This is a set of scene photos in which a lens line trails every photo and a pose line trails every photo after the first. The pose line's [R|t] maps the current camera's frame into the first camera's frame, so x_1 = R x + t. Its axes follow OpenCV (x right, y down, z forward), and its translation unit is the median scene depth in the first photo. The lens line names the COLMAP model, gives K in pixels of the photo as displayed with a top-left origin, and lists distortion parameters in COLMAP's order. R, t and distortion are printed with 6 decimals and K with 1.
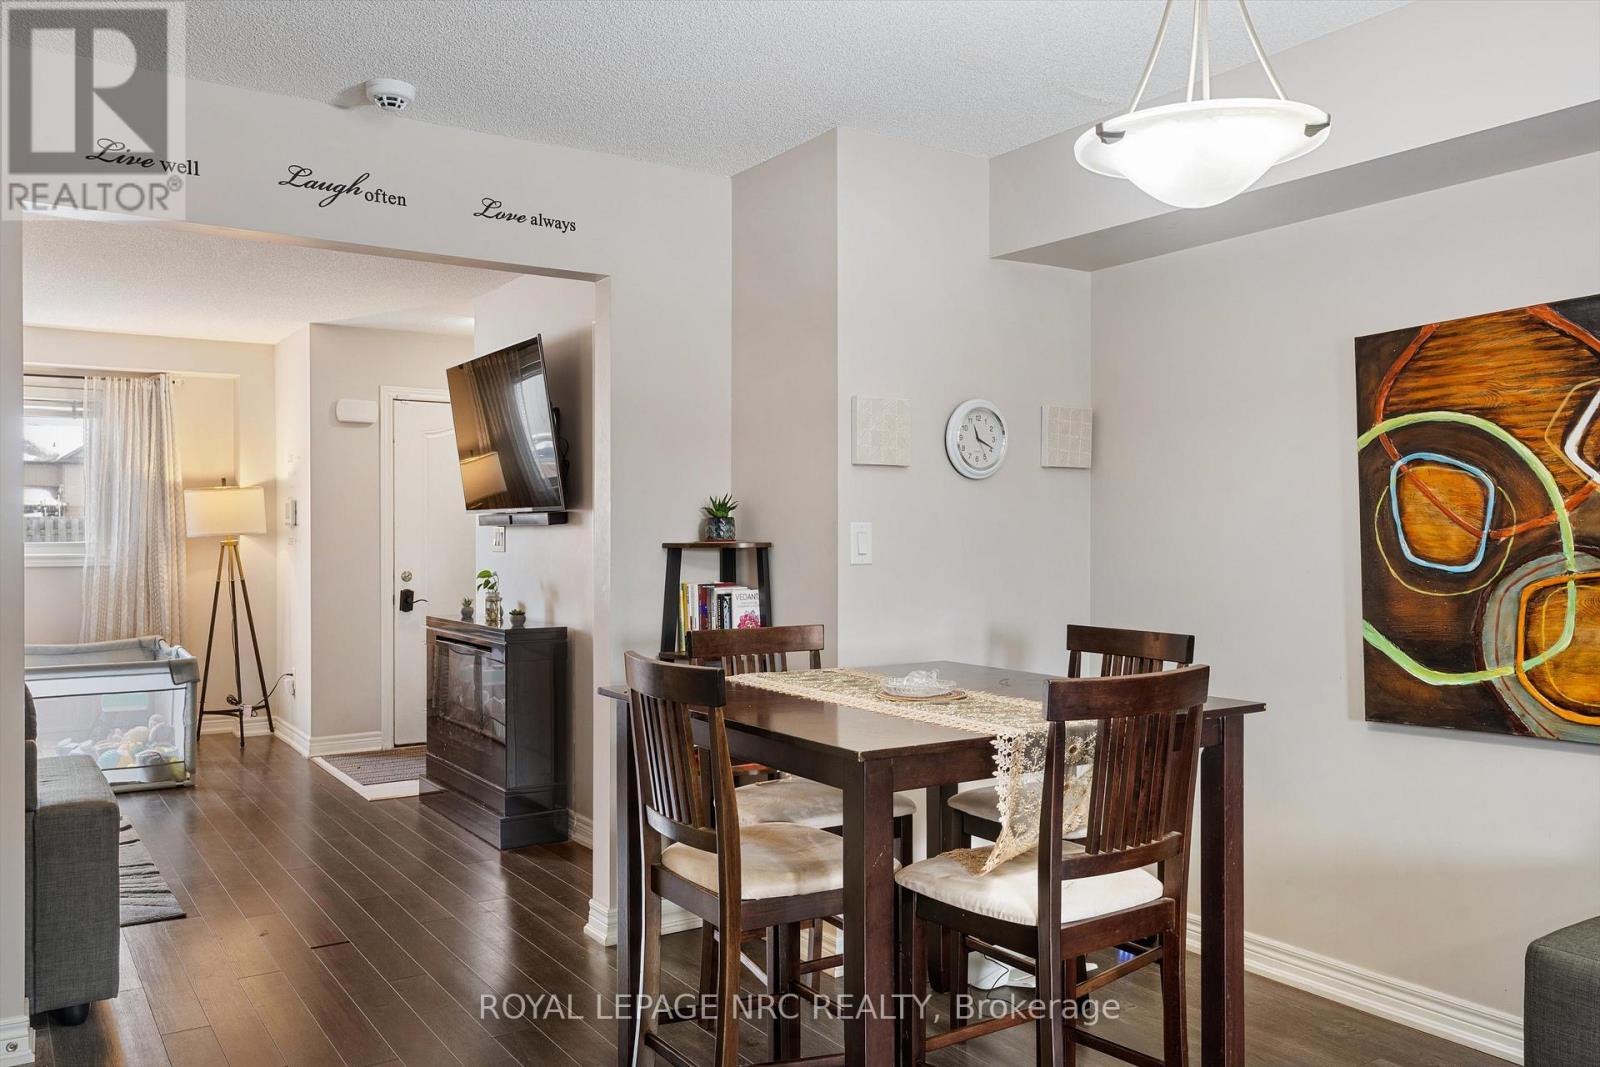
lens RADIAL K [[1240.5, 0, 800.0], [0, 1240.5, 533.5], [0, 0, 1]] dist [0.000885, 0.000485]
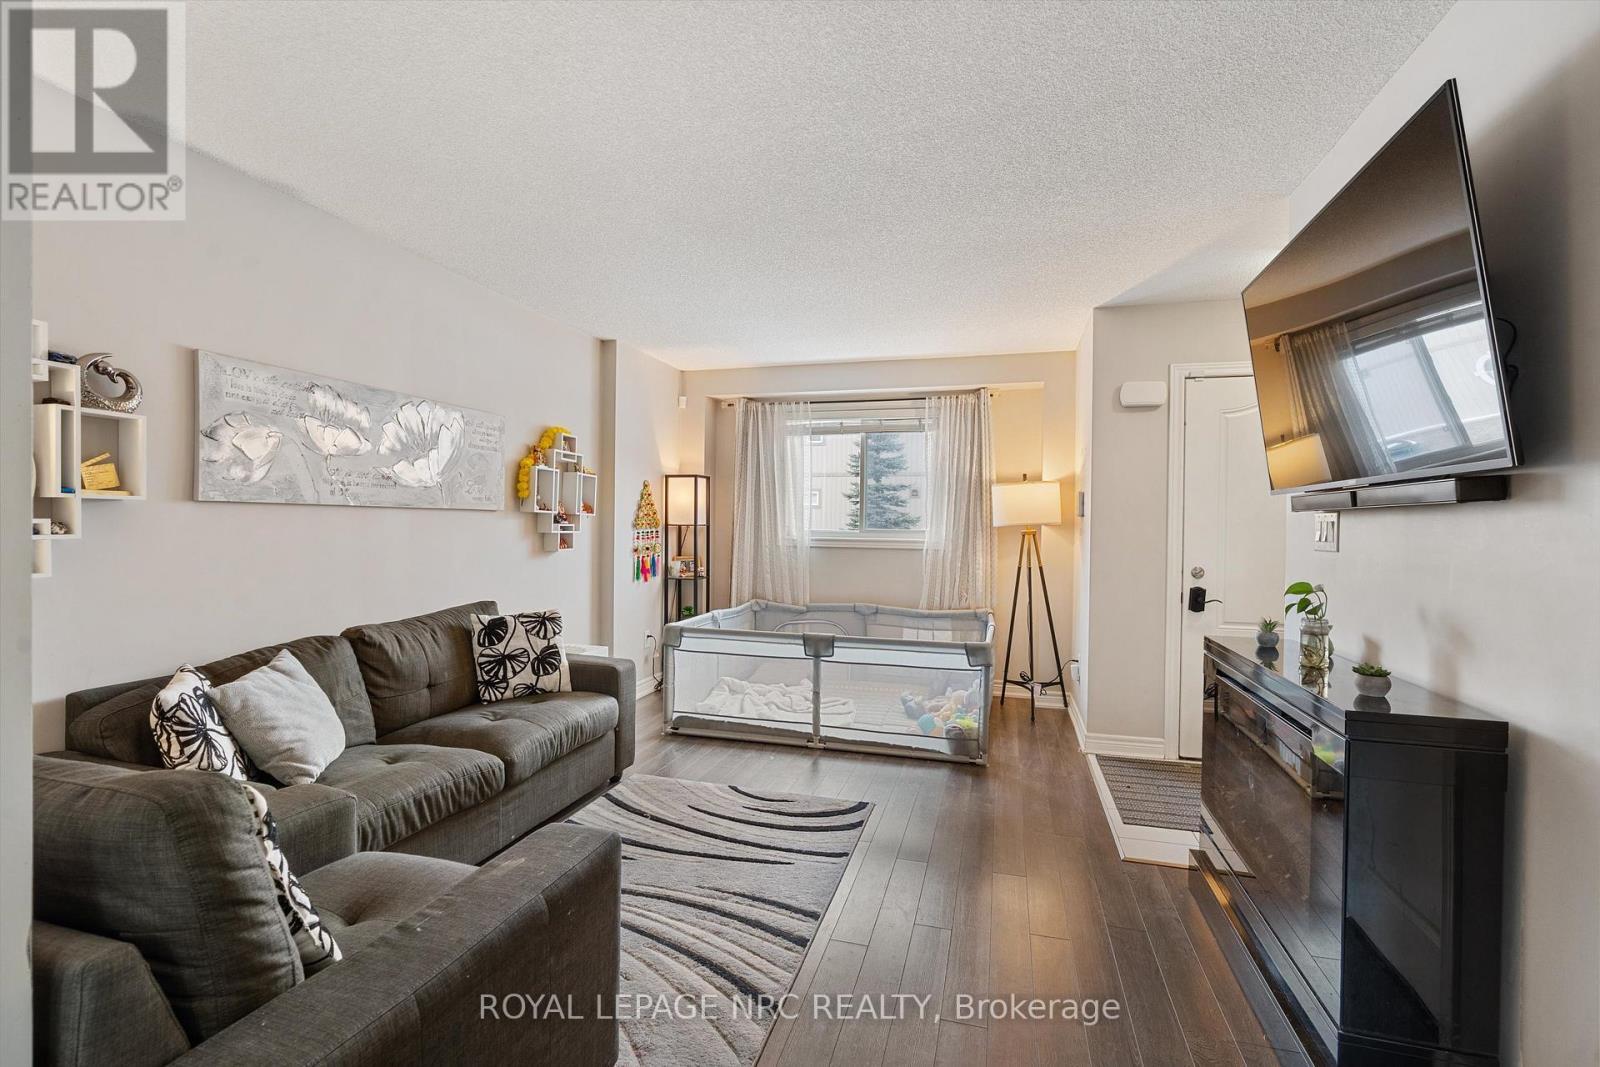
lens RADIAL K [[718.6, 0, 800.0], [0, 718.6, 533.5], [0, 0, 1]] dist [-0.002052, -0.000148]
pose [[0.653916, 0.016985, -0.756377, -0.112591], [-0.011595, 0.999856, 0.012429, 0.003104], [0.756479, 0.000643, 0.654018, 0.442582]]
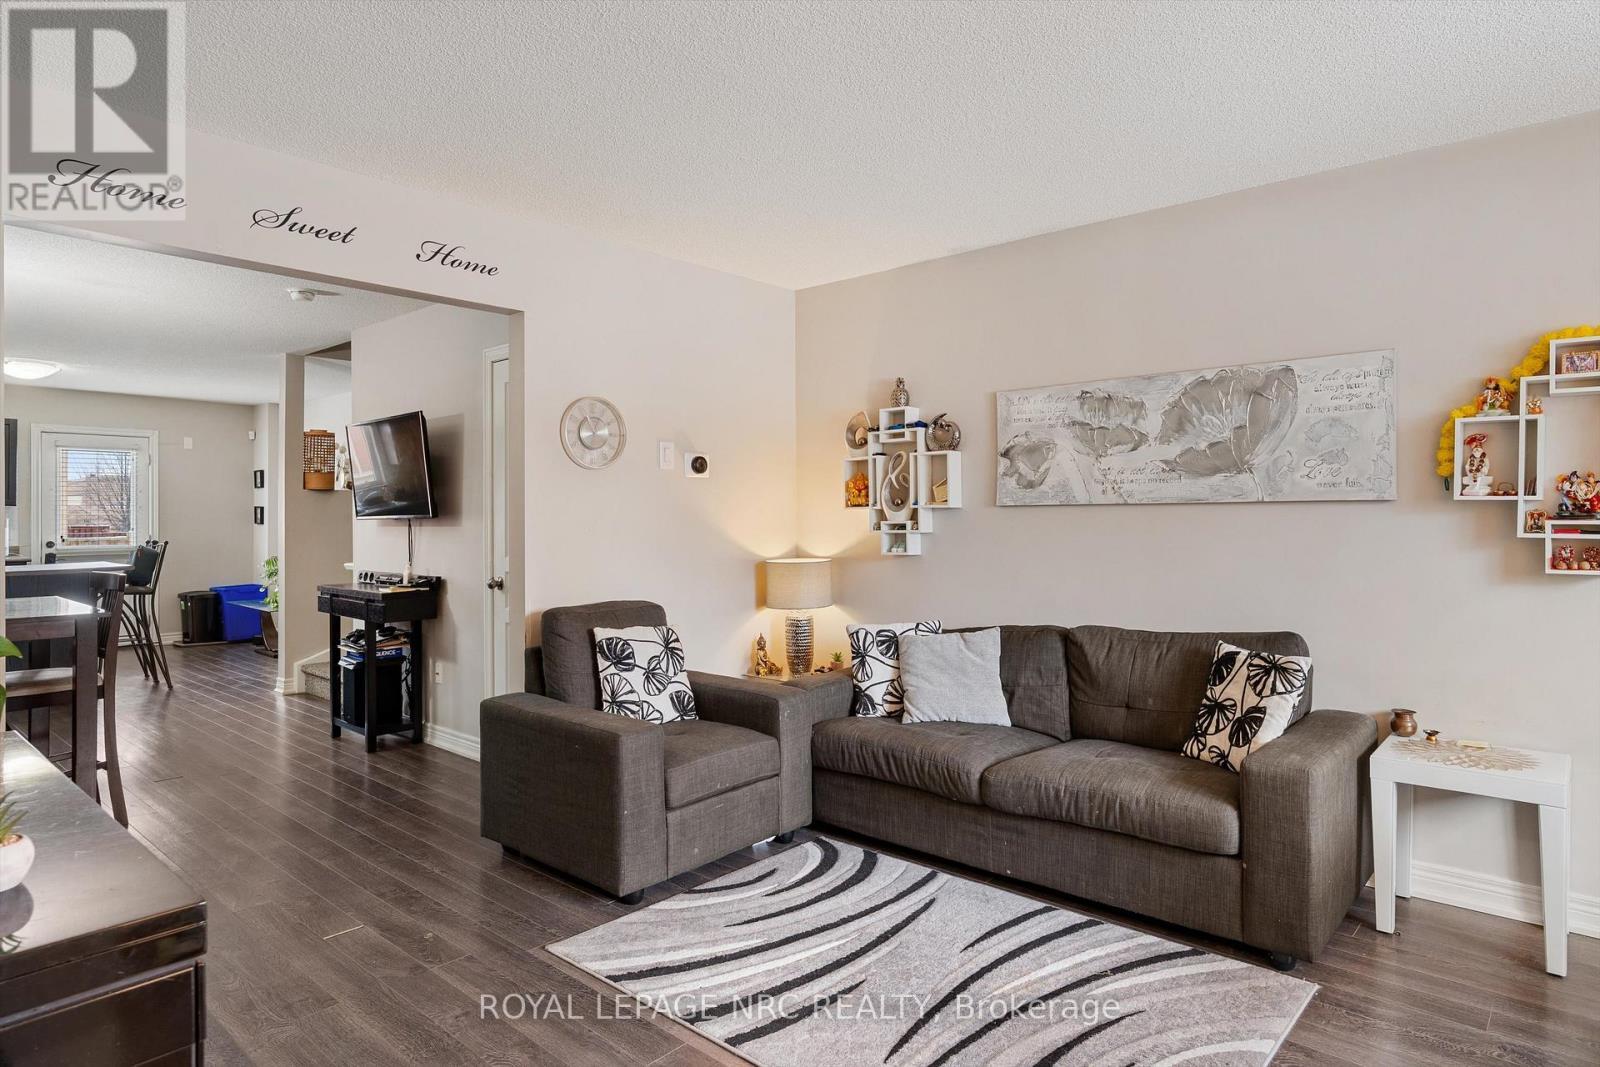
lens RADIAL K [[905.8, 0, 822.1], [0, 905.8, 512.3], [0, 0, 1]] dist [-0.000263, 0.000888]
pose [[-0.962423, 0.000766, -0.271553, -0.289282], [0.003415, 0.999951, -0.009281, 0.004014], [0.271532, -0.009860, -0.962379, 0.947125]]
